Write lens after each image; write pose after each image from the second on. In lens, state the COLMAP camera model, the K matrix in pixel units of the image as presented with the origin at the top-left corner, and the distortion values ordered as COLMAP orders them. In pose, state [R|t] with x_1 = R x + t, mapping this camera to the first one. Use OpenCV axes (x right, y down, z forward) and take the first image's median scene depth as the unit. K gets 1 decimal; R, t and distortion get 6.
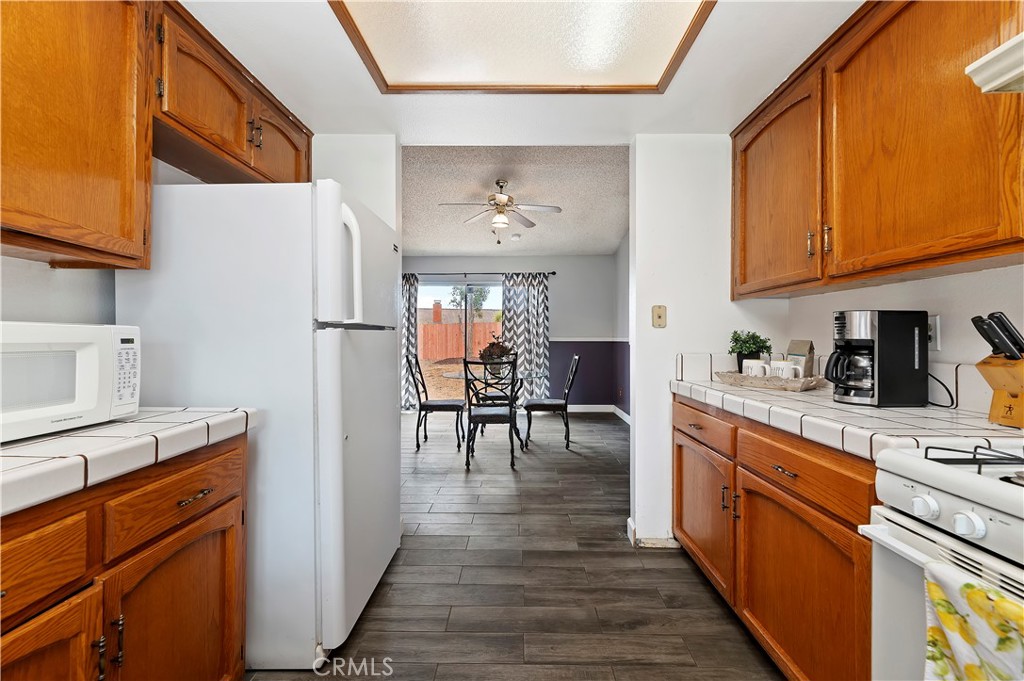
lens RADIAL K [[426.5, 0, 512.0], [0, 426.5, 340.5], [0, 0, 1]] dist [-0.002439, -0.000118]
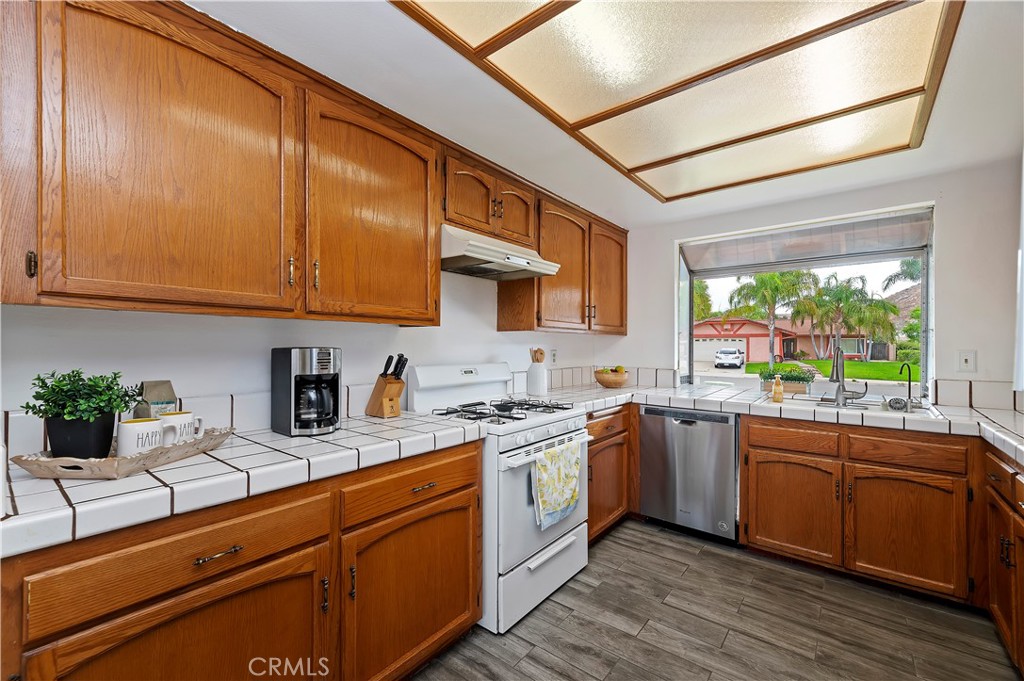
lens RADIAL K [[426.5, 0, 512.0], [0, 426.5, 340.5], [0, 0, 1]] dist [-0.002439, -0.000118]
pose [[-0.793822, -0.008427, 0.608092, -0.231710], [-0.011756, 0.999930, -0.001490, -0.087567], [-0.608036, -0.008331, -0.793865, 1.516680]]
